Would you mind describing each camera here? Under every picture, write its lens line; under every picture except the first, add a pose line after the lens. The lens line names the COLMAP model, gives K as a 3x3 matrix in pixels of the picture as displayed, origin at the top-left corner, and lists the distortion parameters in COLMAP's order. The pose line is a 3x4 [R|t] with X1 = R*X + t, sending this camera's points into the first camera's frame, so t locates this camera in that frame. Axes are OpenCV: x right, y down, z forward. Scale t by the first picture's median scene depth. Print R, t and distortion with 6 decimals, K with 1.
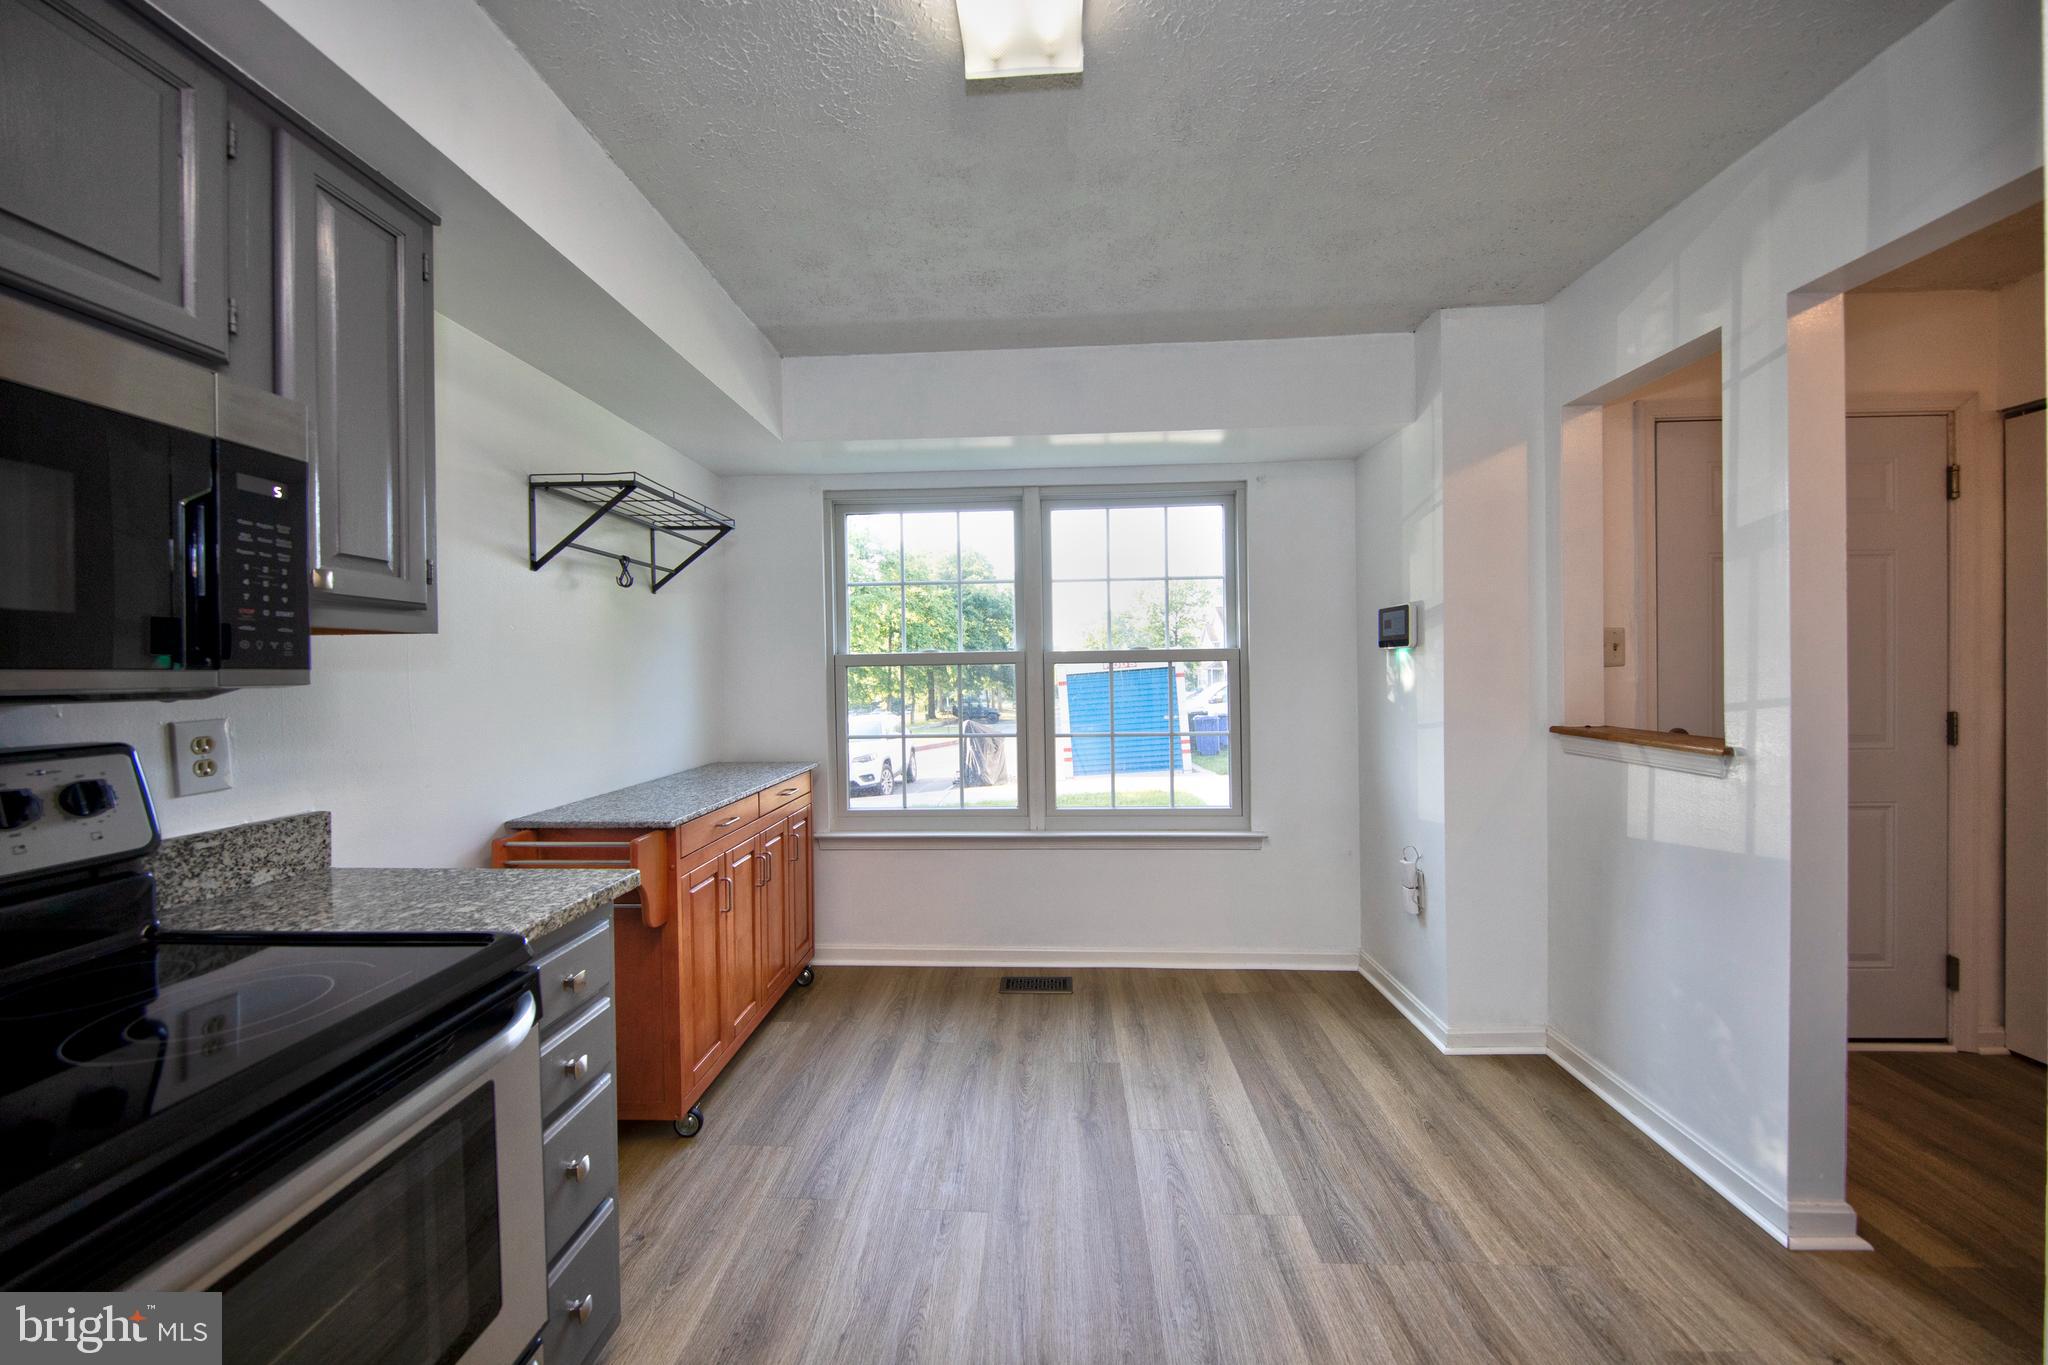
lens RADIAL K [[689.4, 0, 1017.3], [0, 689.4, 675.9], [0, 0, 1]] dist [-0.000184, -0.000074]
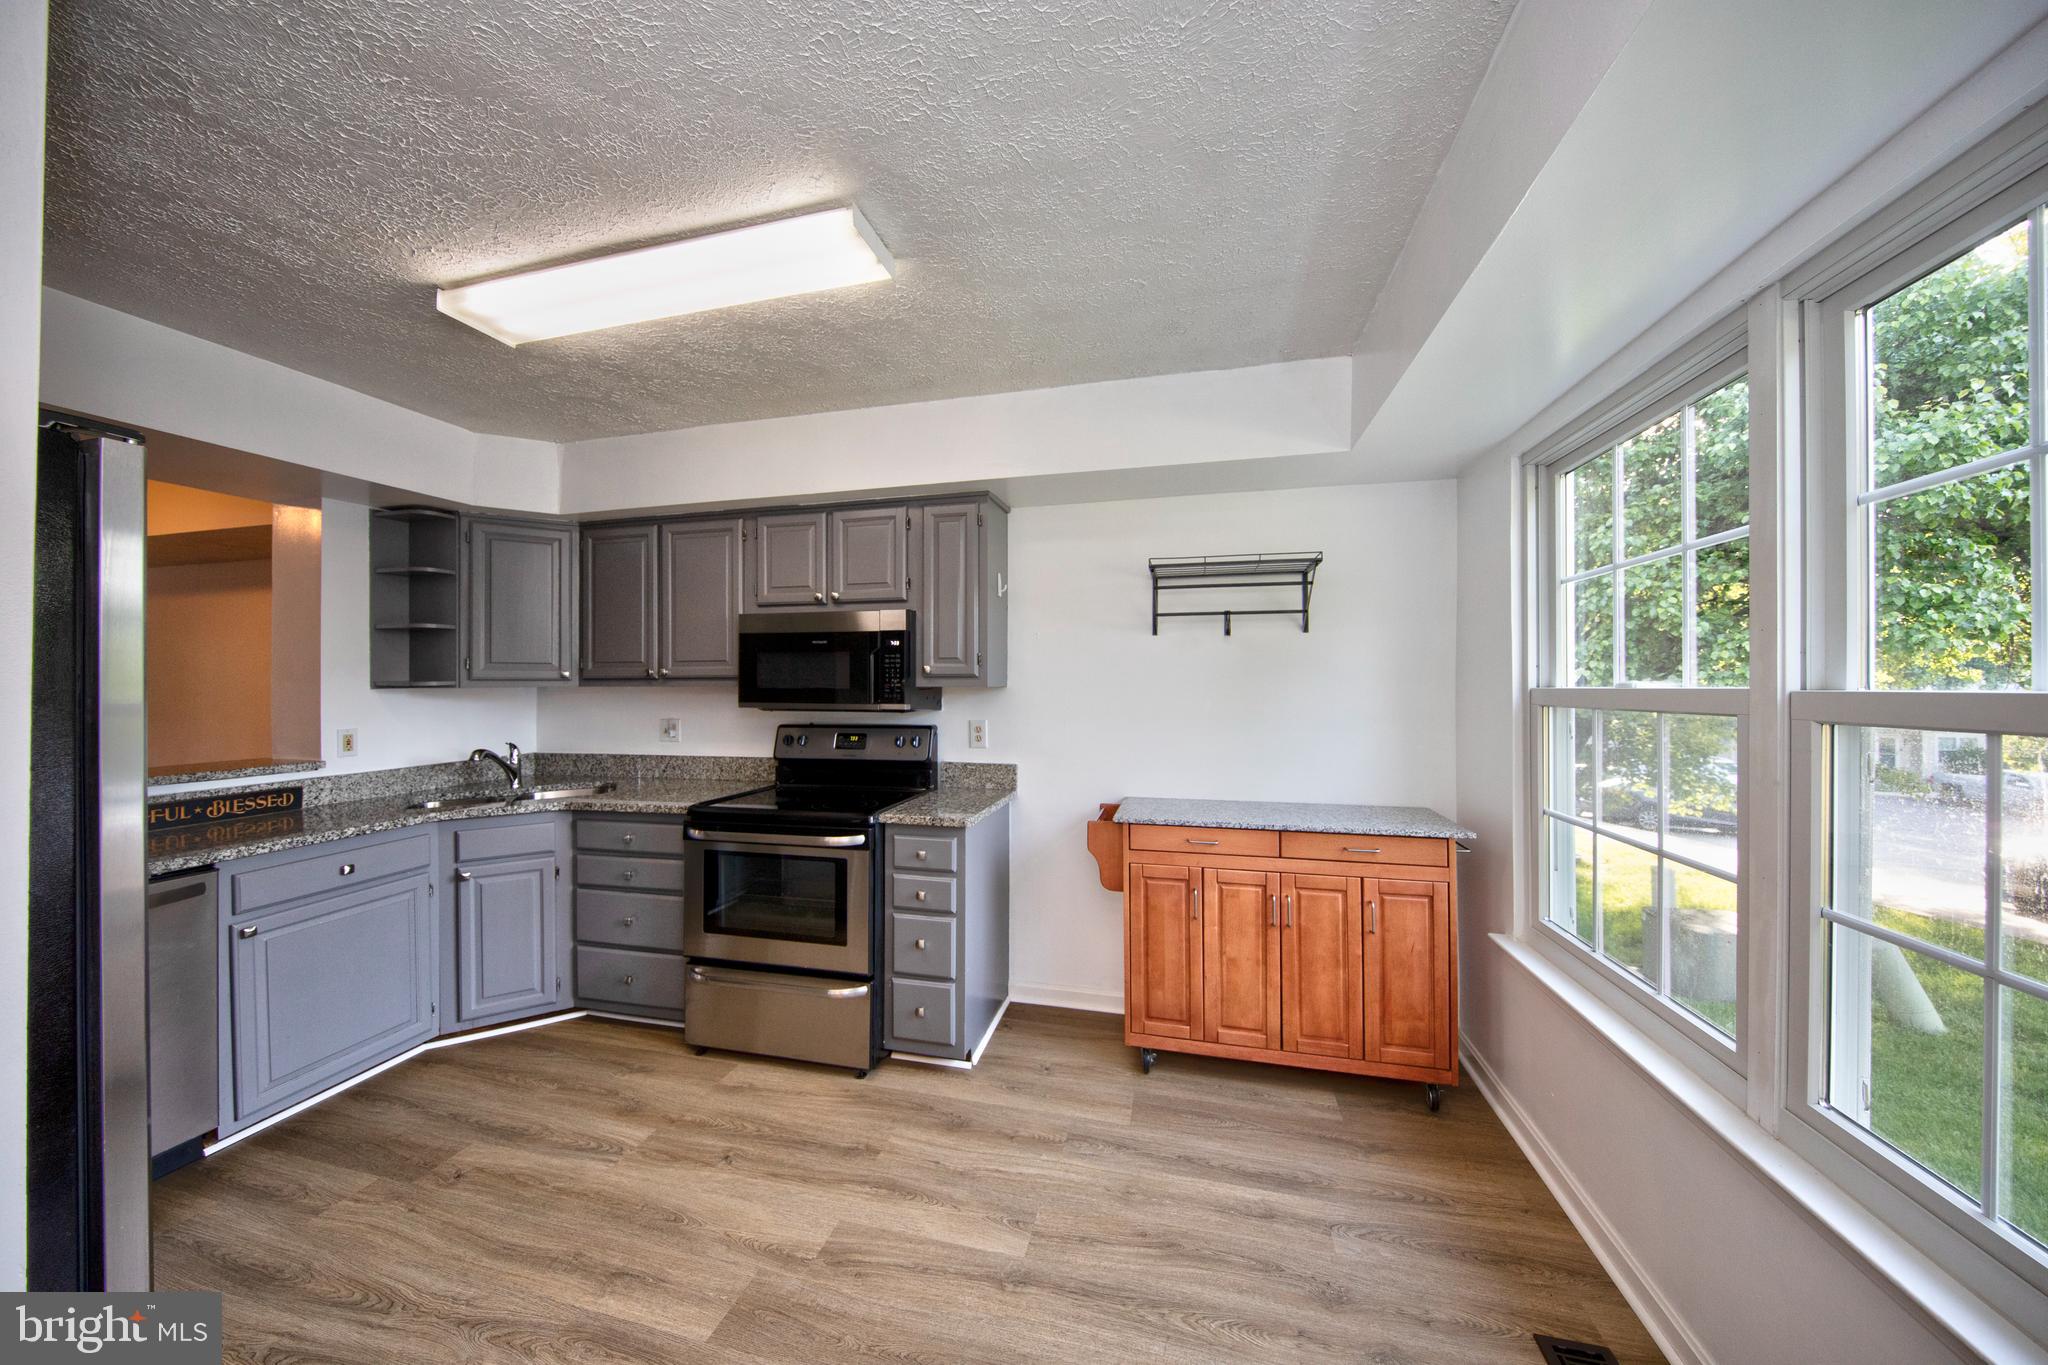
lens RADIAL K [[681.8, 0, 1020.1], [0, 681.8, 677.8], [0, 0, 1]] dist [0.000285, -0.000098]
pose [[-0.195176, 0.003396, -0.980762, 1.297048], [-0.003778, 0.999984, 0.004214, -0.104846], [0.980761, 0.004527, -0.195160, 1.639017]]
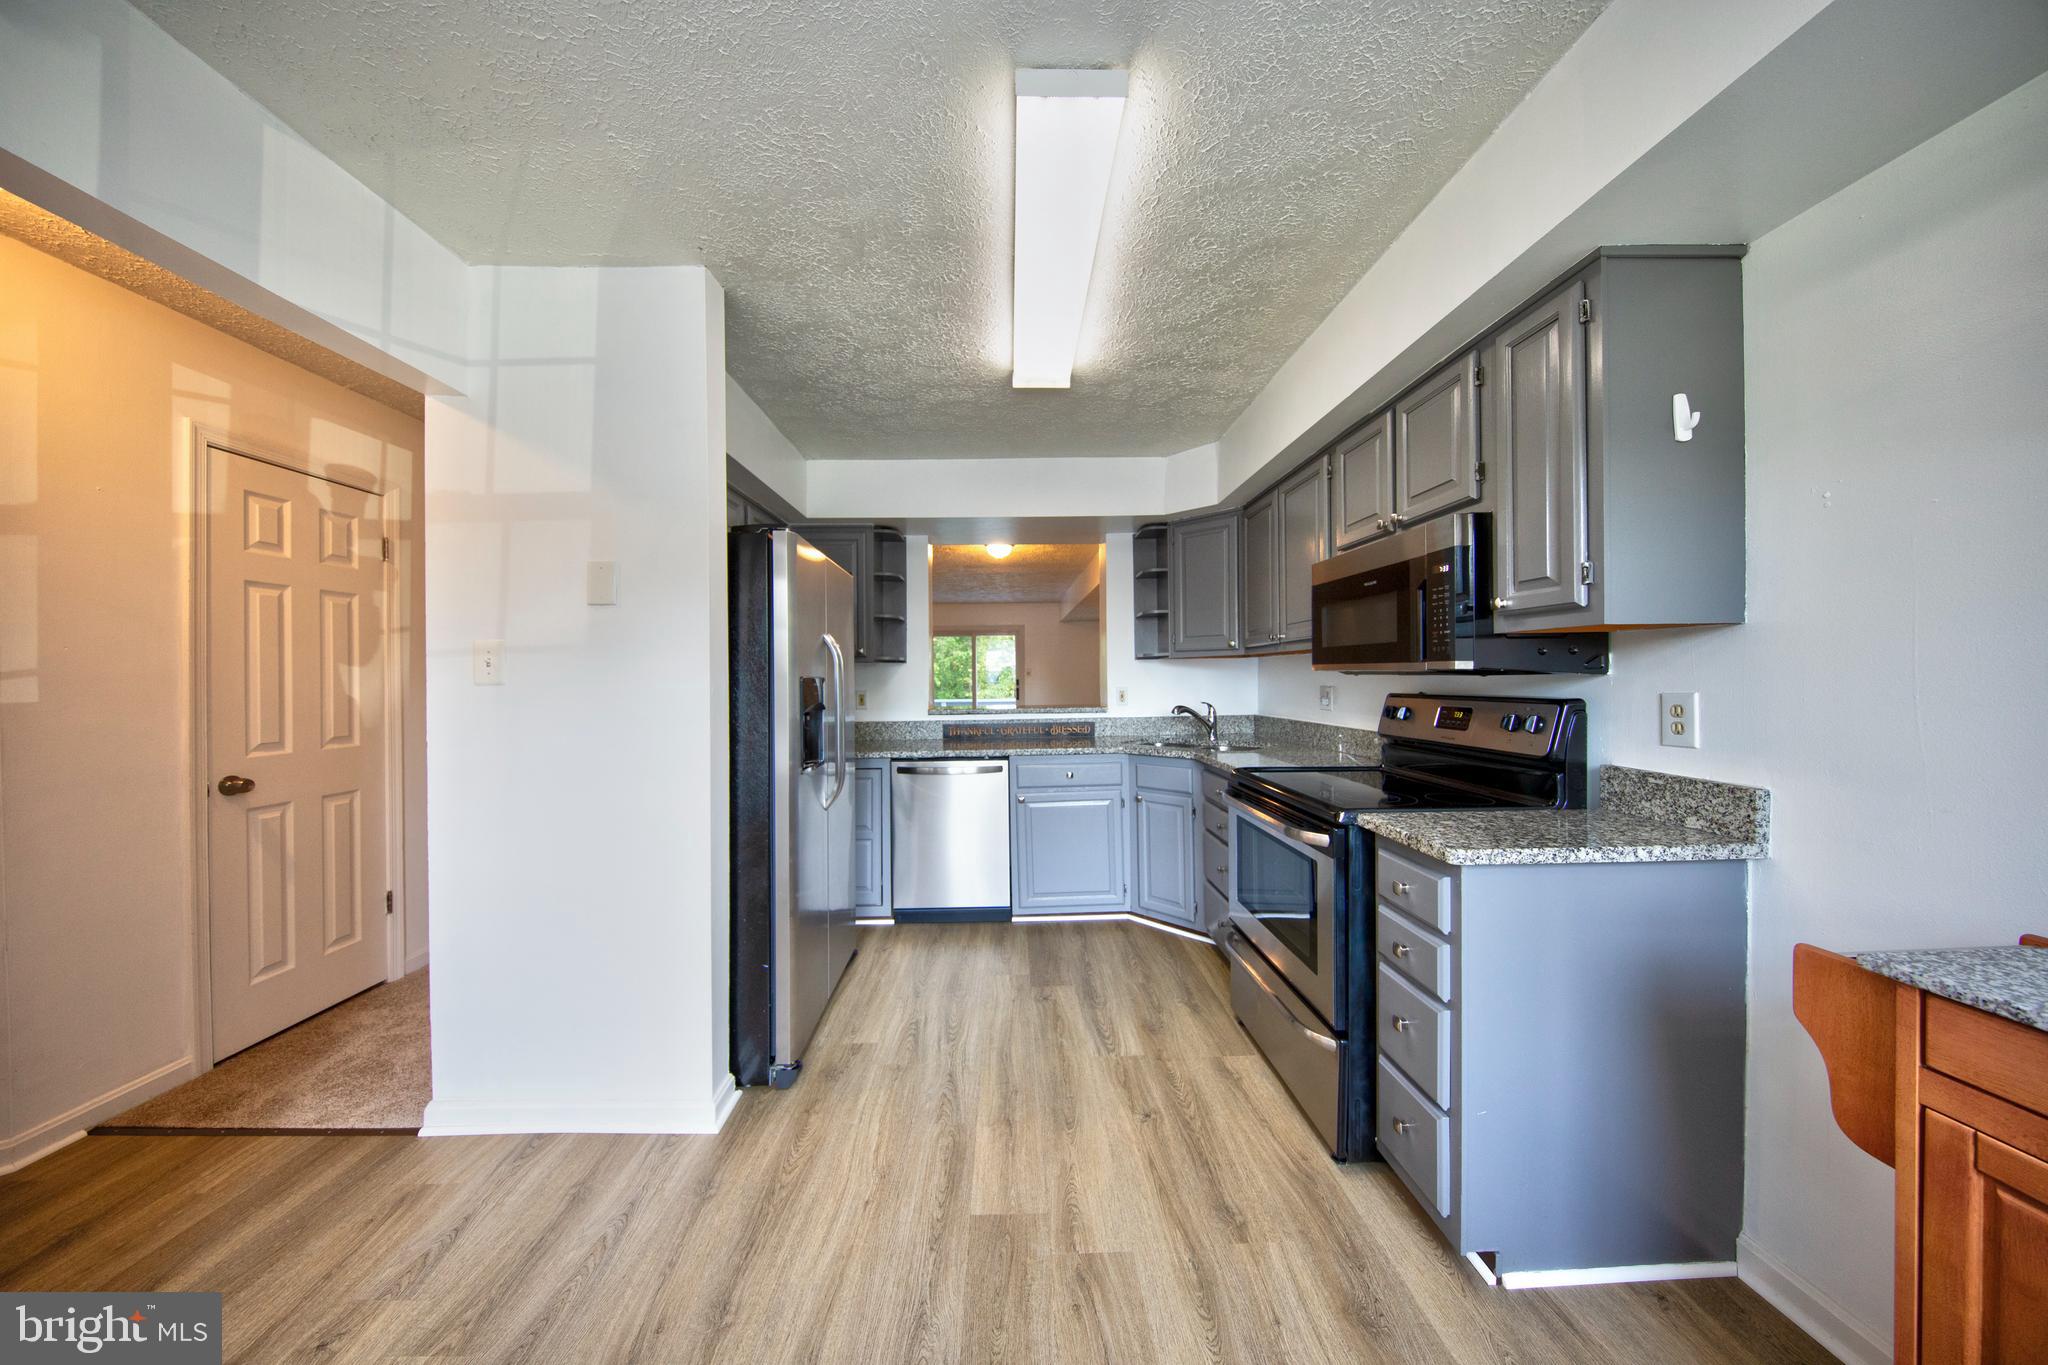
lens RADIAL K [[645.7, 0, 1021.3], [0, 645.7, 678.6], [0, 0, 1]] dist [0.009872, -0.005834]
pose [[-0.997393, 0.021565, -0.068863, 0.185781], [0.020719, 0.999701, 0.012968, -0.006298], [0.069122, 0.011507, -0.997542, 2.152087]]
